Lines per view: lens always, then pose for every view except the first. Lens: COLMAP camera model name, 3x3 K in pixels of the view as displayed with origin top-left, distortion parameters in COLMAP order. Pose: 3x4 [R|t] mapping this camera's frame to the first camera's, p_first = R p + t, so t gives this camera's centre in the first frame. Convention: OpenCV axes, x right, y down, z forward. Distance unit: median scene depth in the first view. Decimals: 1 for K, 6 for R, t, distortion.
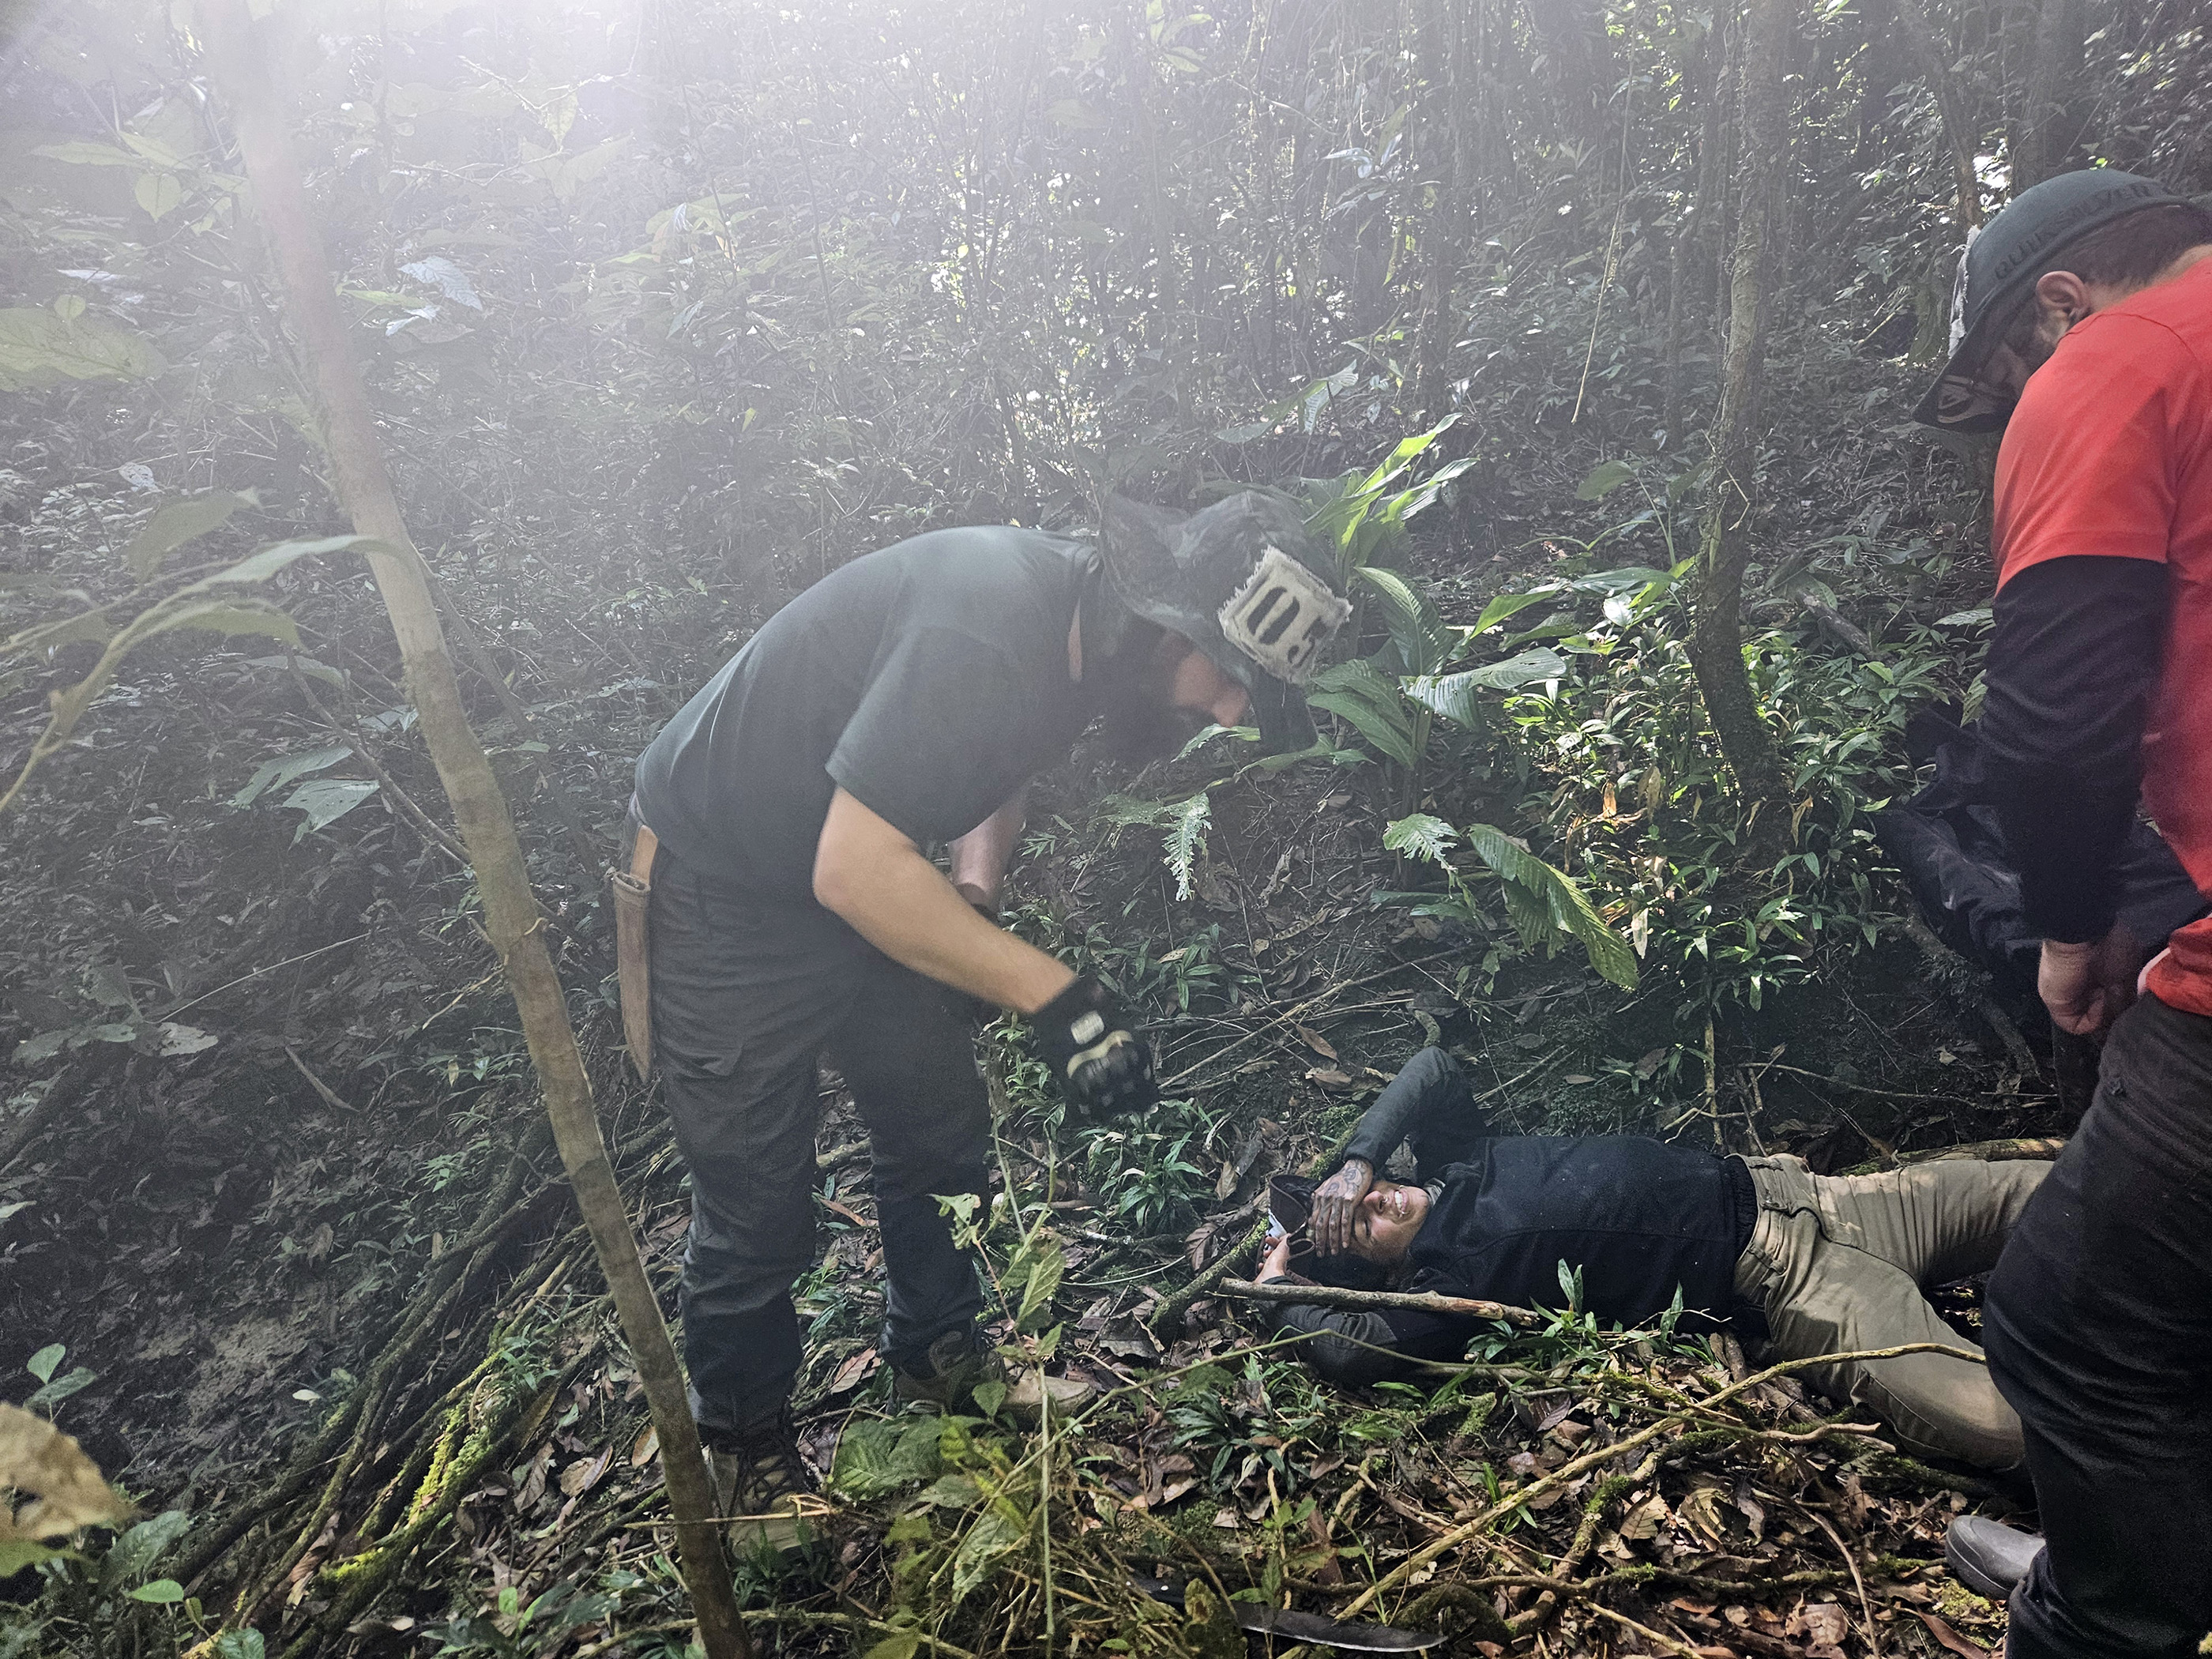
lens RADIAL K [[1486.2, 0, 1116.9], [0, 1486.2, 835.9], [0, 0, 1]] dist [0.074036, -0.067192]
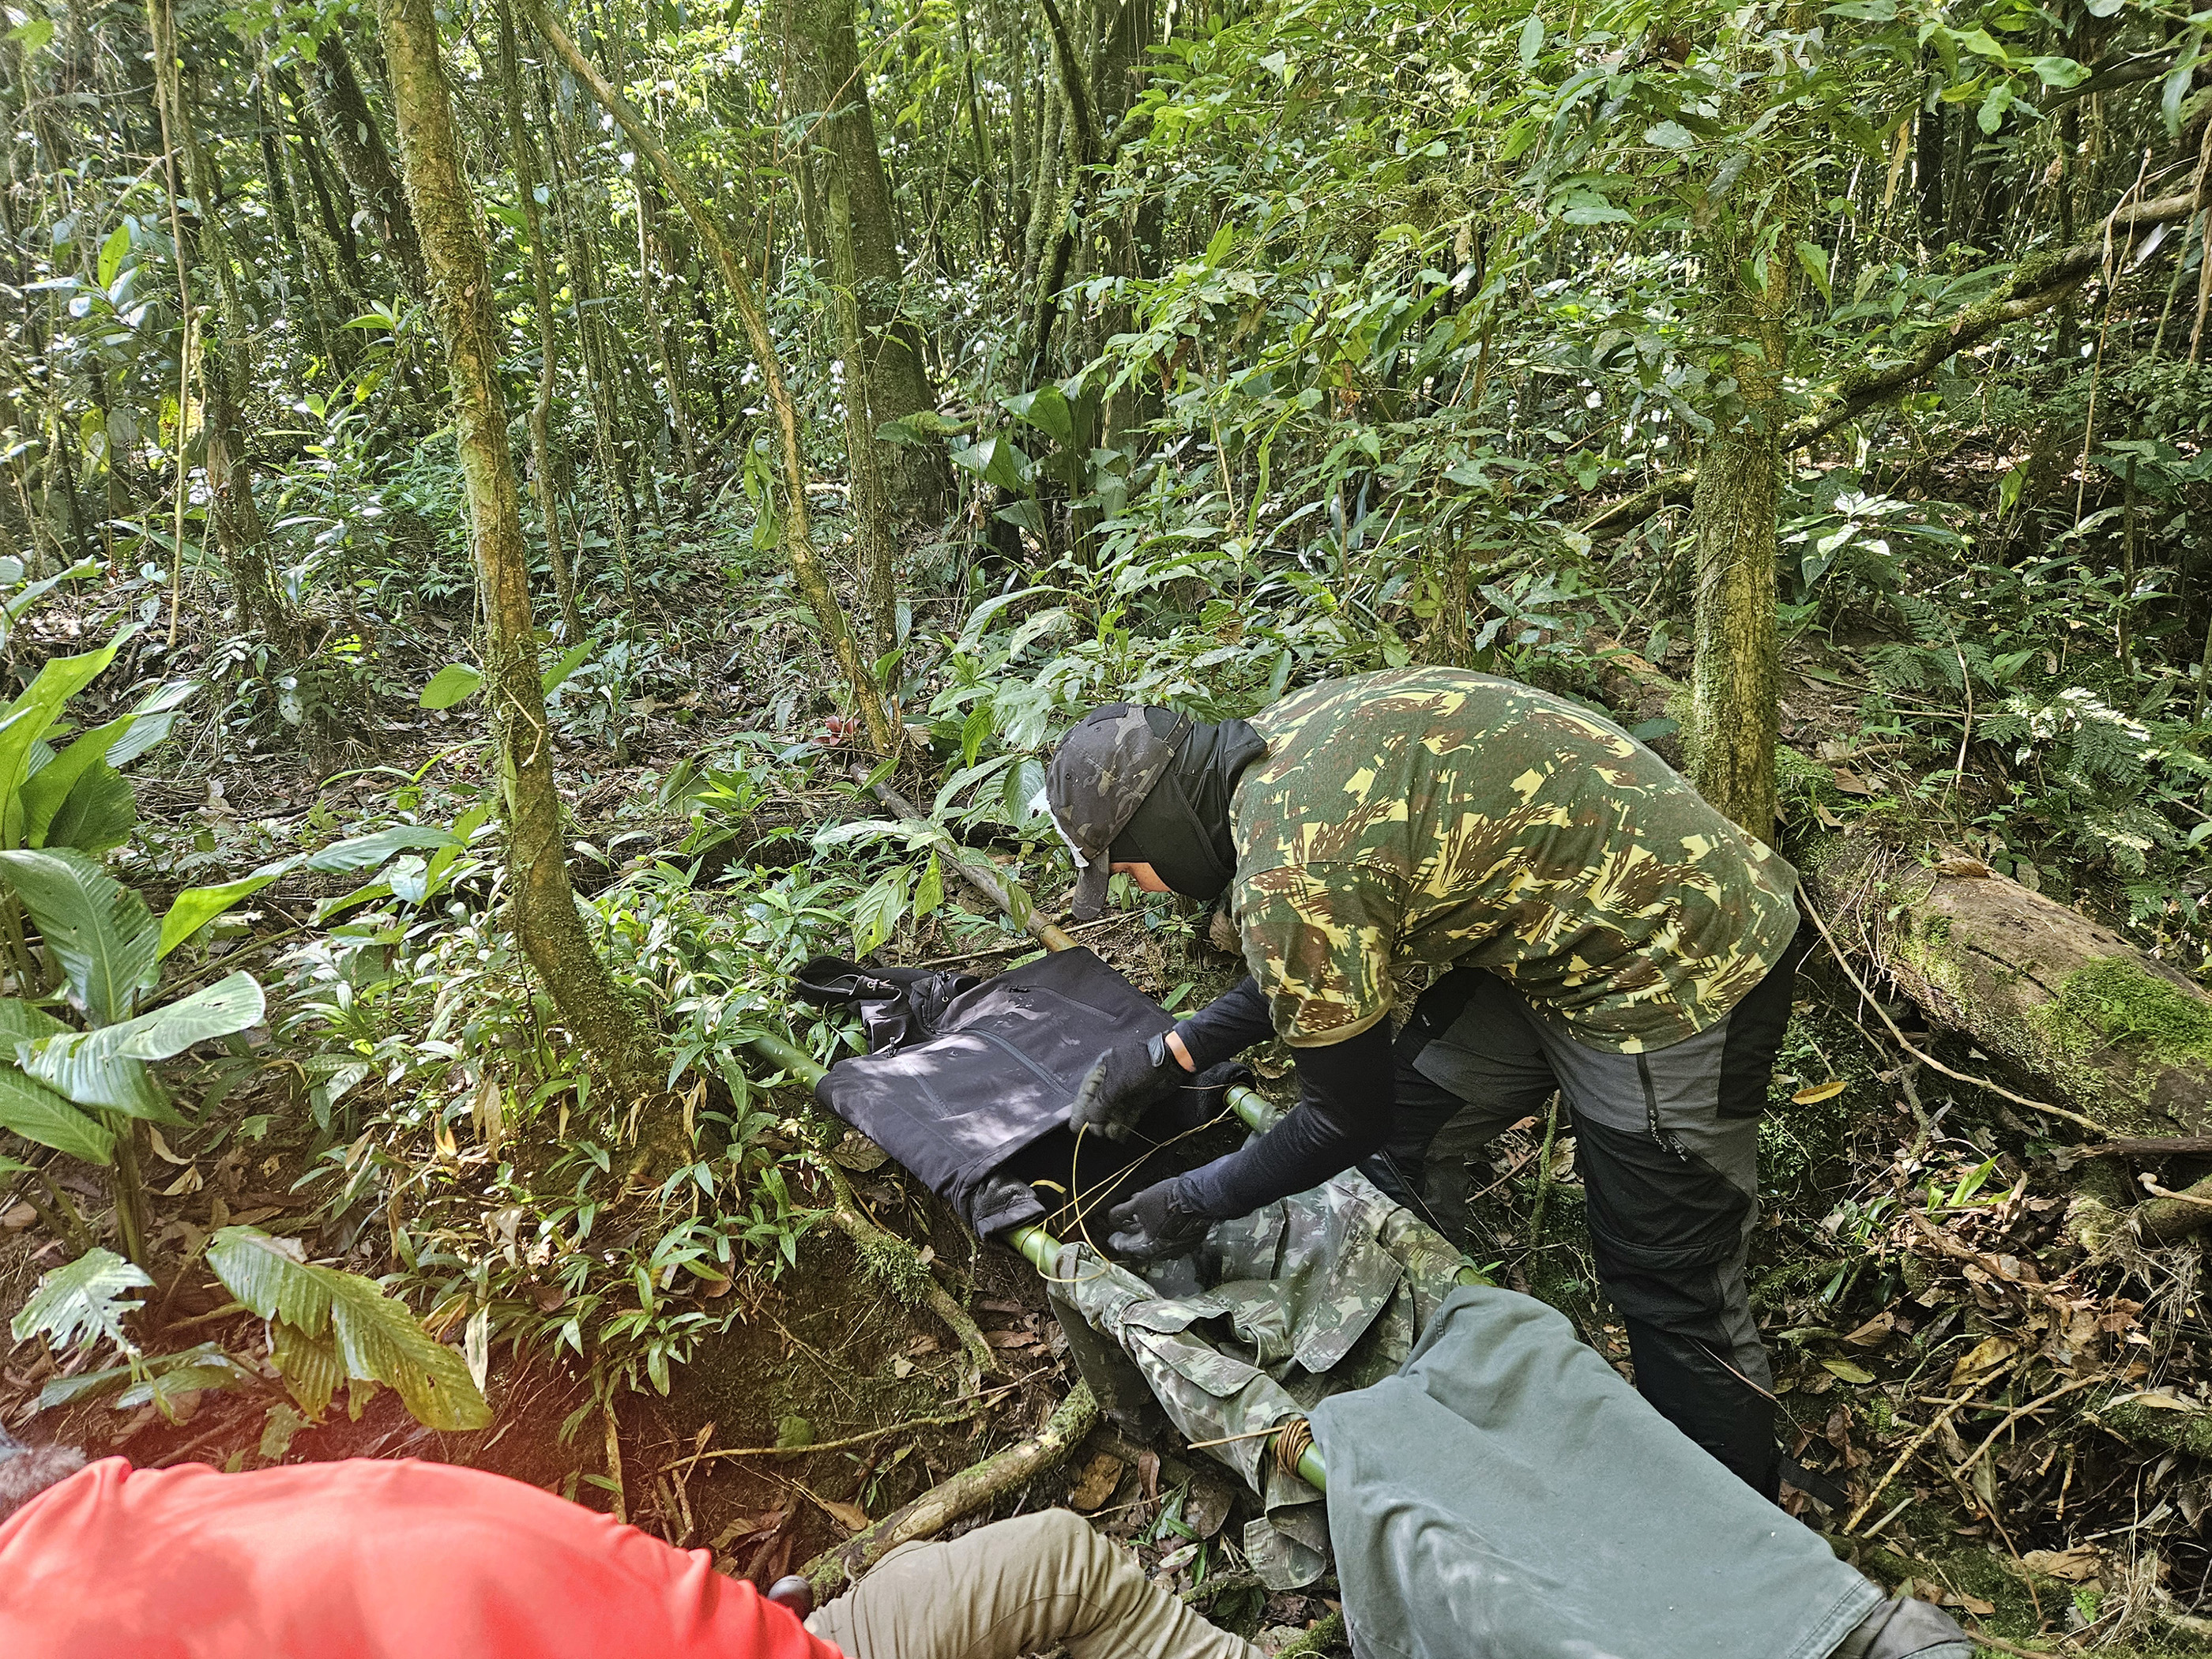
lens RADIAL K [[1475.0, 0, 1114.4], [0, 1475.0, 849.5], [0, 0, 1]] dist [0.075613, -0.060259]
pose [[0.807564, -0.128977, 0.575504, 0.201950], [0.187960, 0.981197, -0.043852, -0.070323], [-0.559027, 0.143585, 0.816622, 0.220330]]
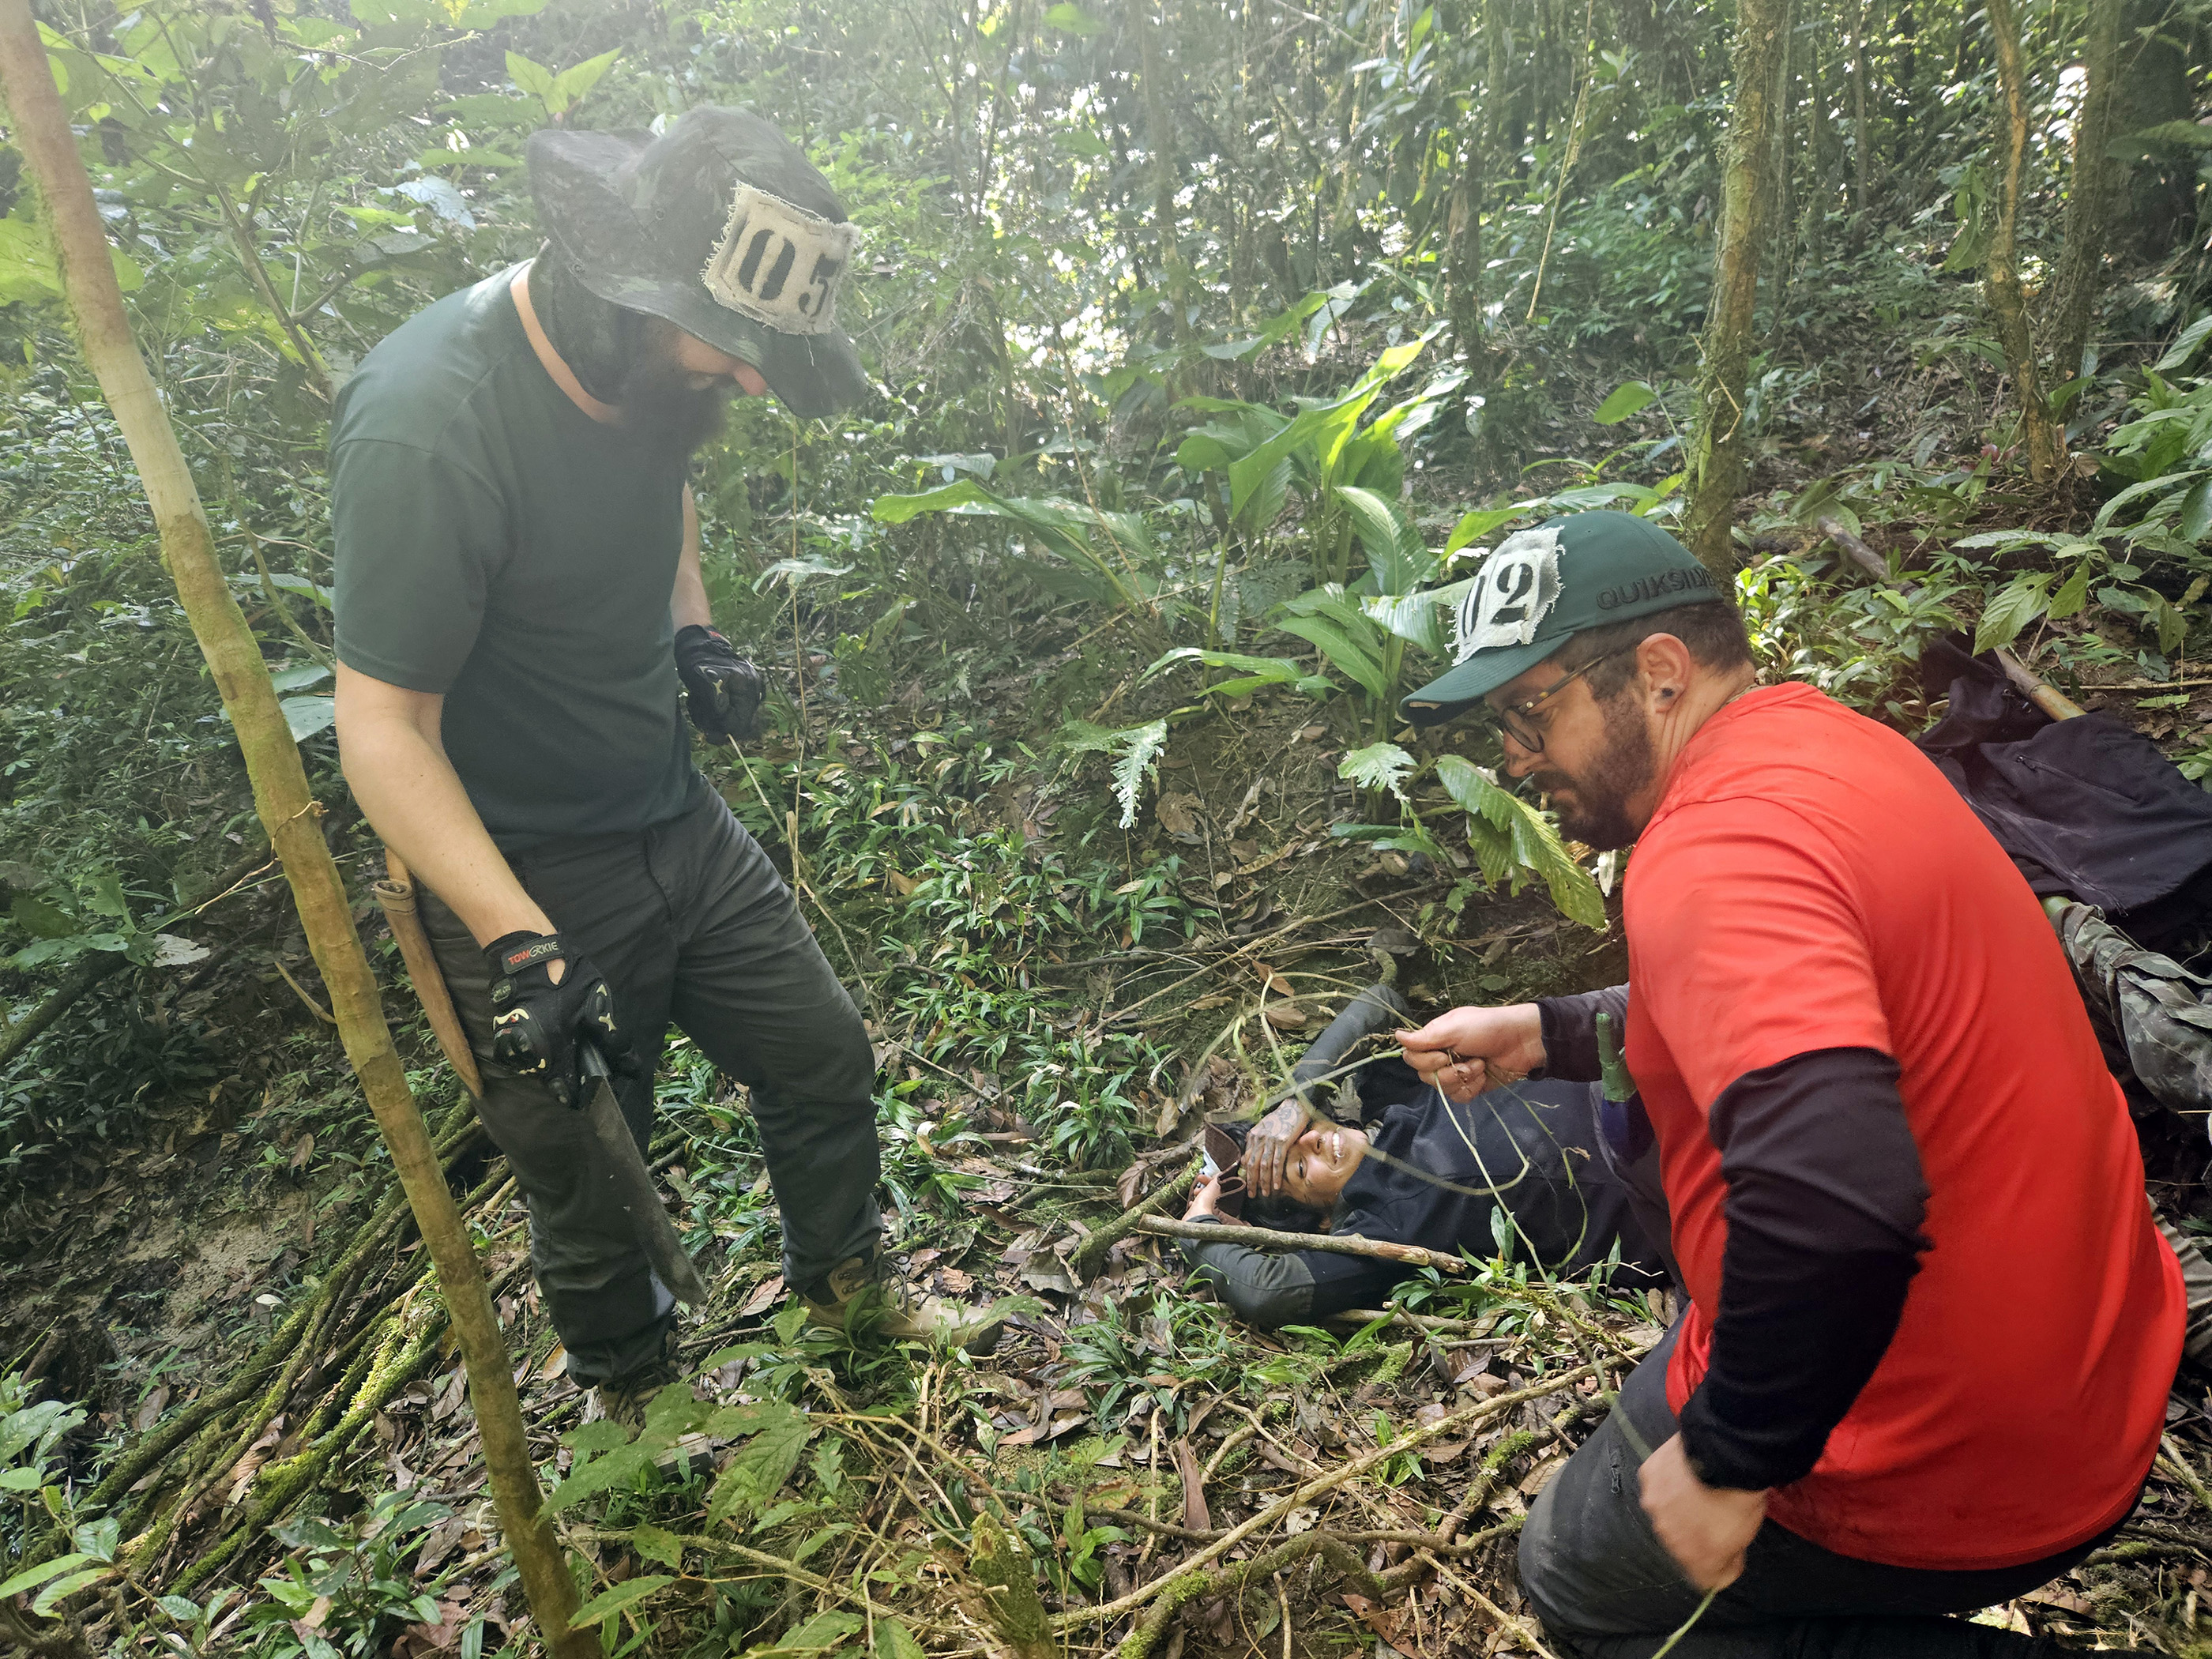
lens RADIAL K [[1489.5, 0, 1086.4], [0, 1489.5, 825.0], [0, 0, 1]] dist [0.071056, -0.065642]
pose [[0.997763, 0.018992, -0.064092, 0.075873], [-0.017340, 0.999506, 0.026229, 0.015963], [0.064559, -0.025059, 0.997599, 0.031539]]
